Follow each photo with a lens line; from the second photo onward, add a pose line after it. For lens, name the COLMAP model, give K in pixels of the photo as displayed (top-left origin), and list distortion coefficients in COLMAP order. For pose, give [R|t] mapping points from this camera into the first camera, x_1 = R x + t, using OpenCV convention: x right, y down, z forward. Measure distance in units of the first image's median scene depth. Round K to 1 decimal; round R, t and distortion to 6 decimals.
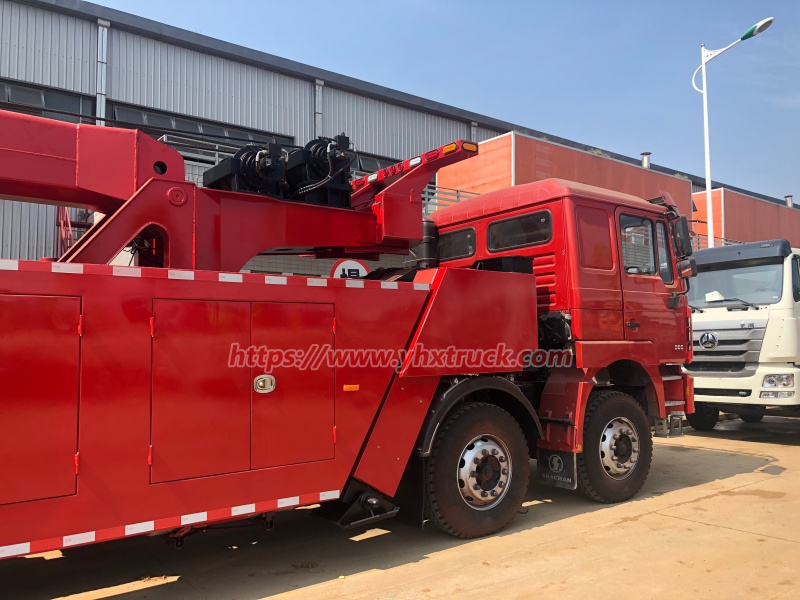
lens RADIAL K [[651.3, 0, 384.8], [0, 651.3, 296.6], [0, 0, 1]] dist [0.023178, -0.008521]
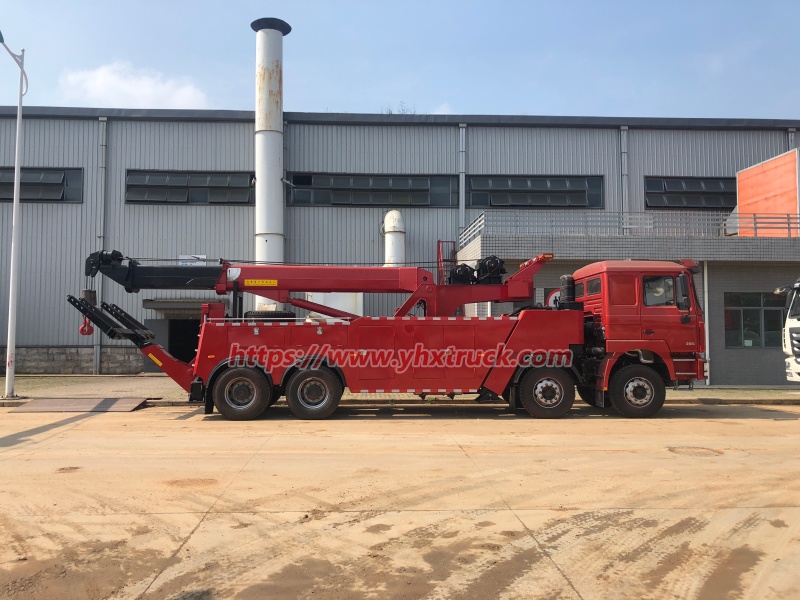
lens RADIAL K [[651.3, 0, 384.8], [0, 651.3, 296.6], [0, 0, 1]] dist [0.023178, -0.008521]
pose [[0.820128, -0.022879, -0.571722, 0.871242], [0.032764, 0.999439, 0.007004, -0.106599], [0.571241, -0.024476, 0.820417, -1.111695]]
